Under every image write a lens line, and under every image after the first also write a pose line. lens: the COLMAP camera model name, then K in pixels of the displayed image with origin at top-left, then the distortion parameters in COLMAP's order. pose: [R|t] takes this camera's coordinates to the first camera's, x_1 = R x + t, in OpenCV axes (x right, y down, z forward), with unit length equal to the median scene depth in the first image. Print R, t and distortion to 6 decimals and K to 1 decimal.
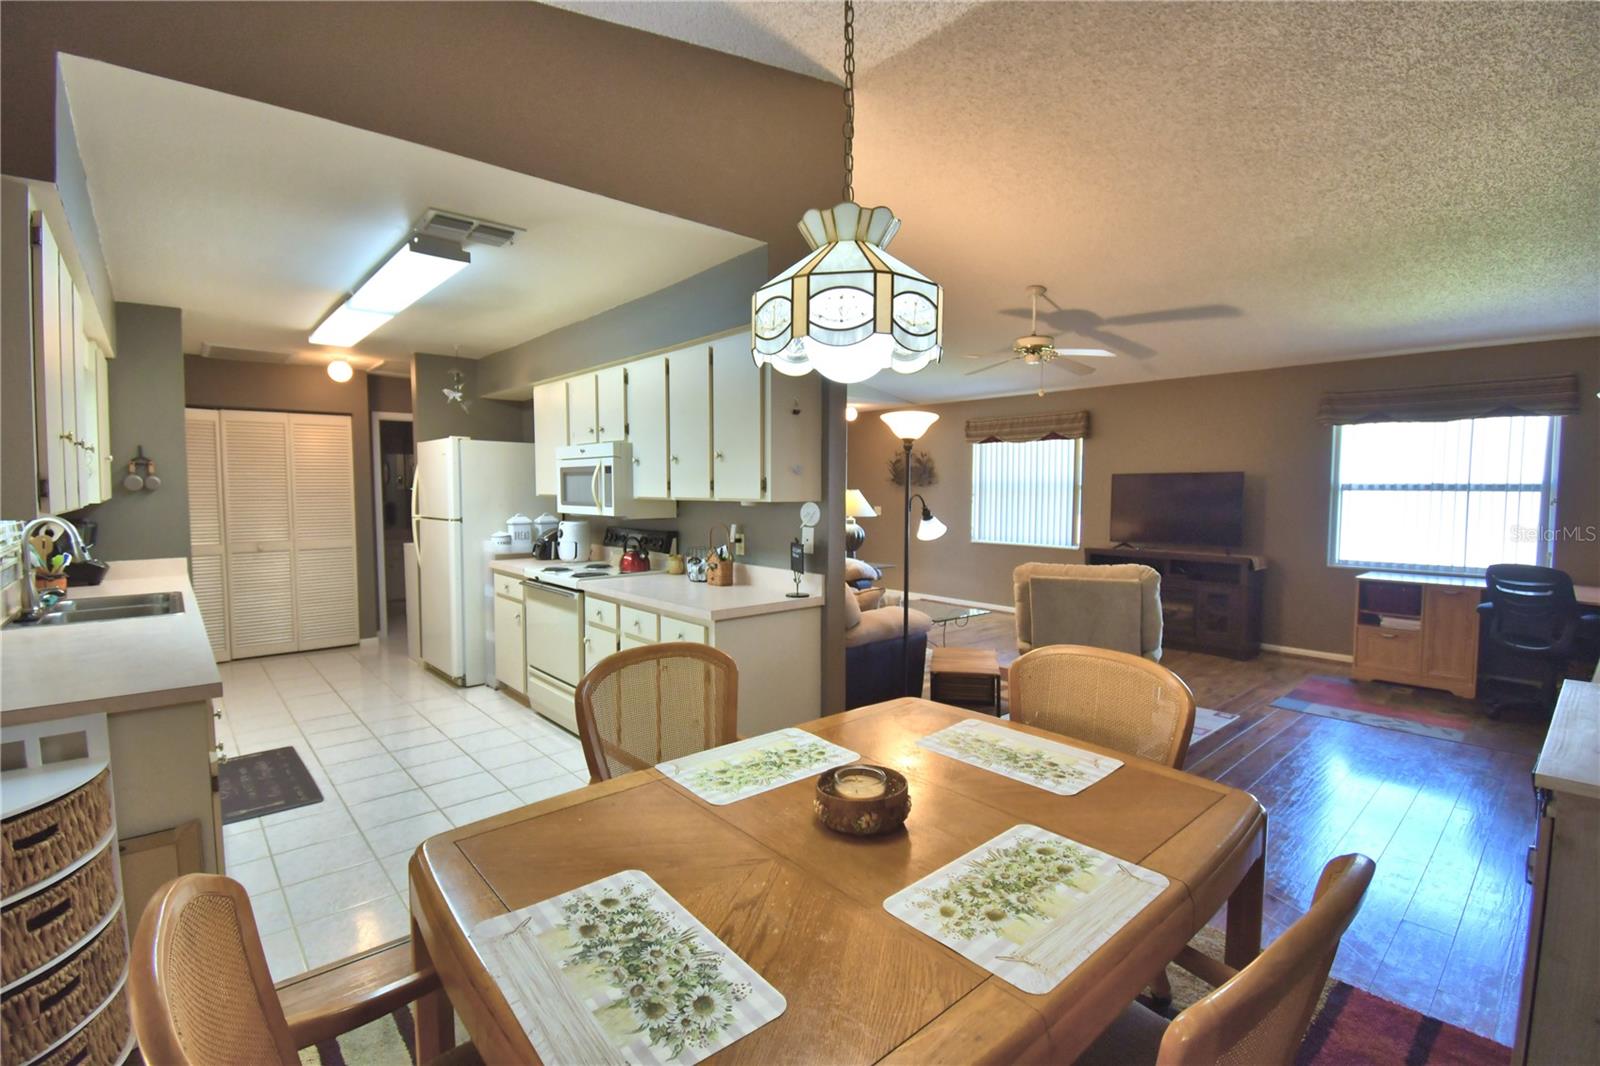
lens RADIAL K [[722.2, 0, 800.0], [0, 722.2, 533.0], [0, 0, 1]] dist [0.014513, -0.024440]
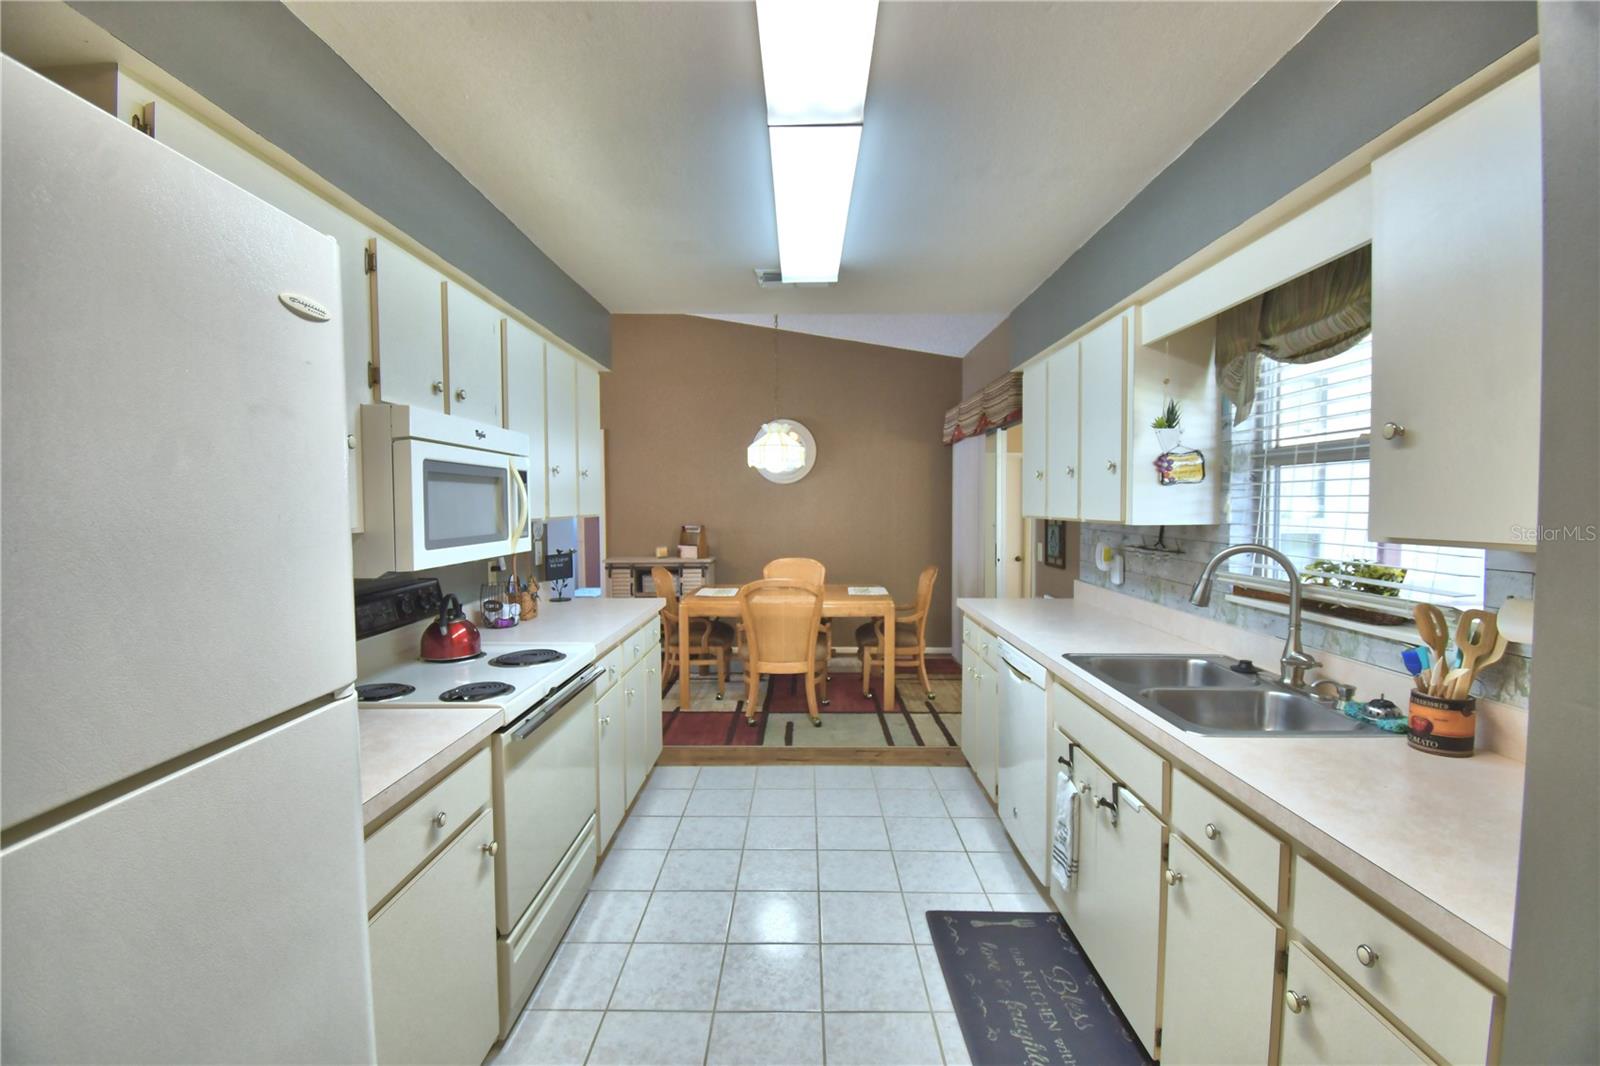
lens RADIAL K [[722.2, 0, 800.0], [0, 722.2, 533.0], [0, 0, 1]] dist [0.014513, -0.024440]
pose [[-0.740543, -0.024133, 0.671575, -0.696548], [0.049081, 0.994744, 0.089868, -0.067897], [-0.670214, 0.099513, -0.735466, 1.055707]]
